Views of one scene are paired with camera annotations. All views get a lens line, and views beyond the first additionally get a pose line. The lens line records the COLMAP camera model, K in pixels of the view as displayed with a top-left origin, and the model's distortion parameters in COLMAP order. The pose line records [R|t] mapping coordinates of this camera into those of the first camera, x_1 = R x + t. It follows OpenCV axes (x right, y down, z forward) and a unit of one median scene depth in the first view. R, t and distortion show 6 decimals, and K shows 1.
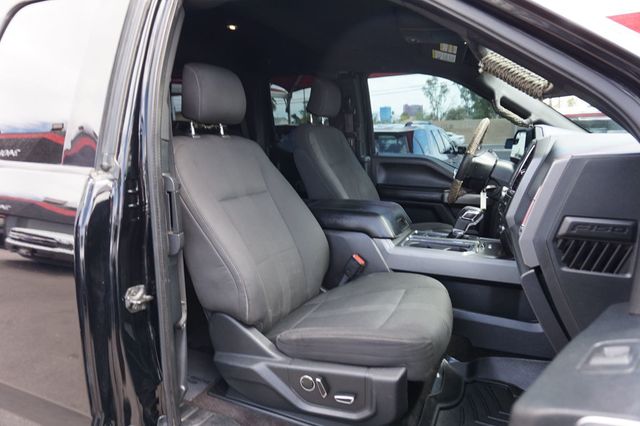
lens RADIAL K [[429.6, 0, 319.0], [0, 429.6, 212.2], [0, 0, 1]] dist [-0.031290, 0.018173]
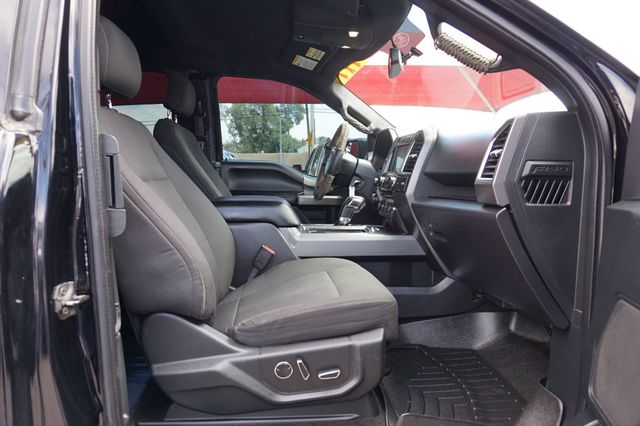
lens RADIAL K [[429.6, 0, 319.0], [0, 429.6, 211.8], [0, 0, 1]] dist [-0.031290, 0.018173]
pose [[0.869473, -0.039467, 0.492401, -0.394883], [0.077377, 0.995380, -0.056849, 0.125359], [-0.487883, 0.087530, 0.868510, 0.150981]]
